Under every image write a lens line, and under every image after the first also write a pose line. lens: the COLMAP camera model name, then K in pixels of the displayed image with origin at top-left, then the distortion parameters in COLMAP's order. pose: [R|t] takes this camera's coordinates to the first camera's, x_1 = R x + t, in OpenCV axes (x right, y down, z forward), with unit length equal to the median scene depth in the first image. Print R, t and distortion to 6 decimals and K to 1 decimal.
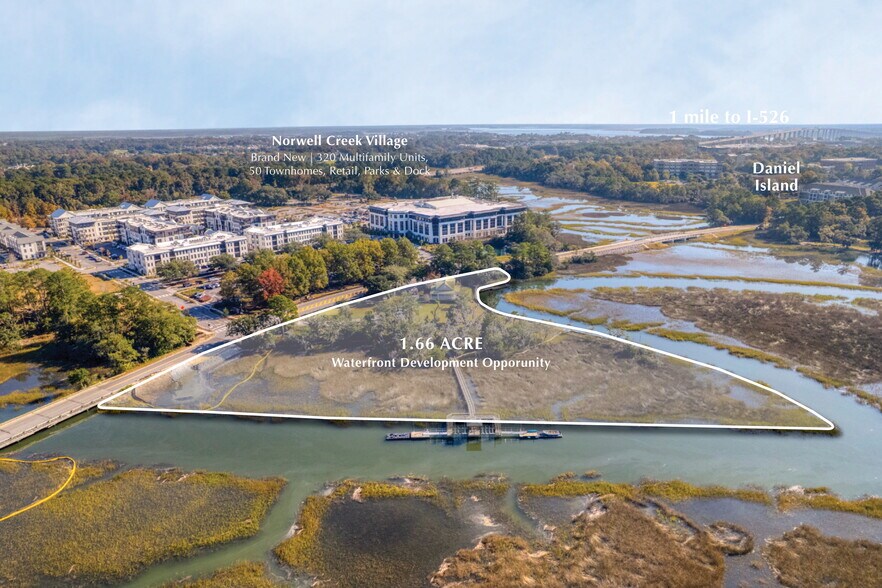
lens RADIAL K [[583.5, 0, 443.2], [0, 583.5, 295.5], [0, 0, 1]] dist [-0.078294, 0.074555]
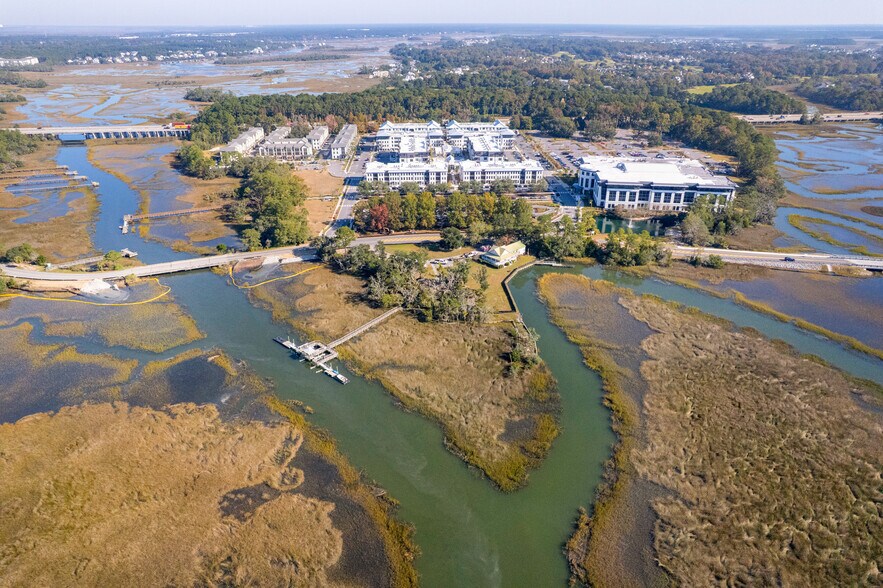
lens RADIAL K [[575.1, 0, 443.9], [0, 575.1, 289.1], [0, 0, 1]] dist [-0.079148, 0.075503]
pose [[0.720746, 0.302134, -0.623891, 0.550845], [-0.201137, 0.952448, 0.228882, -0.153475], [0.663377, -0.039478, 0.747243, 0.084459]]
